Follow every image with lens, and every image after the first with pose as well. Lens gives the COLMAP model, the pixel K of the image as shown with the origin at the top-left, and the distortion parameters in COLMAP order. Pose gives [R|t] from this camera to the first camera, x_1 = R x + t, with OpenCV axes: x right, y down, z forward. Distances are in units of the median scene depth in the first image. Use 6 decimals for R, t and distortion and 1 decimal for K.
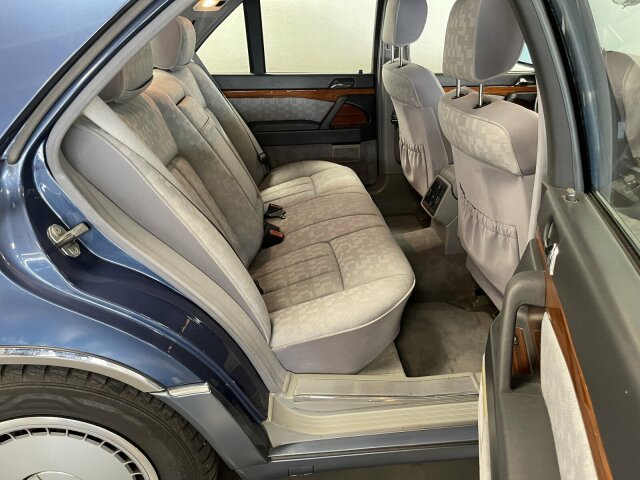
lens RADIAL K [[478.4, 0, 324.0], [0, 478.4, 235.2], [0, 0, 1]] dist [0.065893, -0.105247]
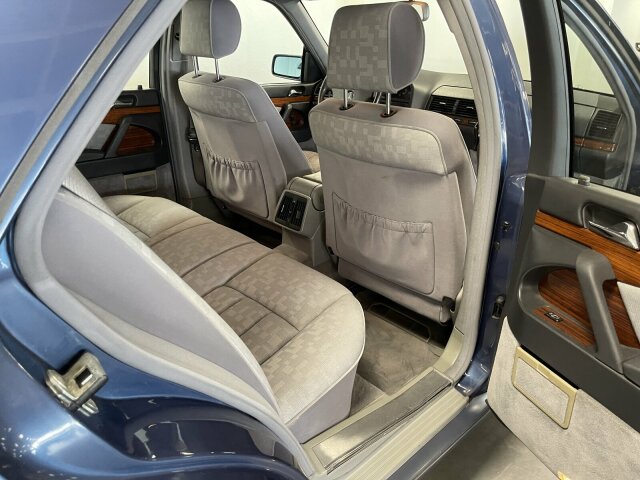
lens RADIAL K [[478.4, 0, 324.0], [0, 478.4, 235.2], [0, 0, 1]] dist [0.065893, -0.105247]
pose [[0.793207, -0.207999, 0.572328, -0.253403], [0.223373, 0.973726, 0.044297, -0.055270], [-0.566504, 0.092706, 0.818828, 0.153613]]
